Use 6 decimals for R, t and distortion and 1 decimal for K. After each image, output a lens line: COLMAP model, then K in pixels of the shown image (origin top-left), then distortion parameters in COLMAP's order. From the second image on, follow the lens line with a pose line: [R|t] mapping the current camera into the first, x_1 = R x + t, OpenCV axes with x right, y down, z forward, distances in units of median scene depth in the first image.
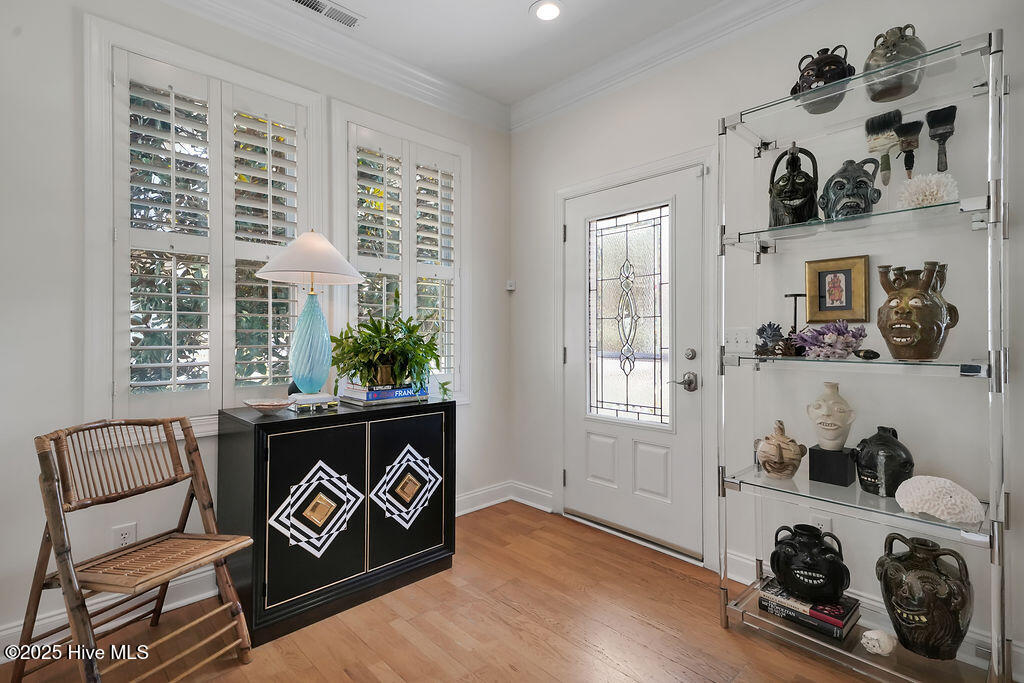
lens RADIAL K [[465.9, 0, 512.0], [0, 465.9, 341.5], [0, 0, 1]] dist [0.000623, 0.000126]
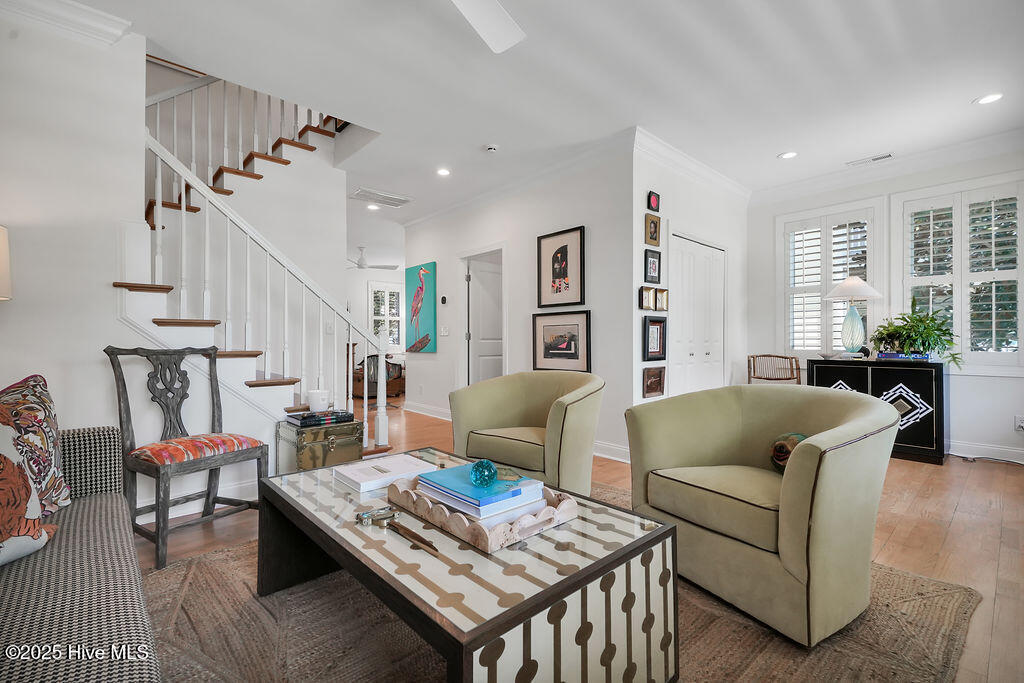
lens RADIAL K [[465.9, 0, 512.0], [0, 465.9, 341.5], [0, 0, 1]] dist [0.000623, 0.000126]
pose [[-0.029875, -0.002015, -0.999552, 1.647700], [0.005790, 0.999981, -0.002189, 0.049953], [0.999537, -0.005853, -0.029863, -0.475652]]
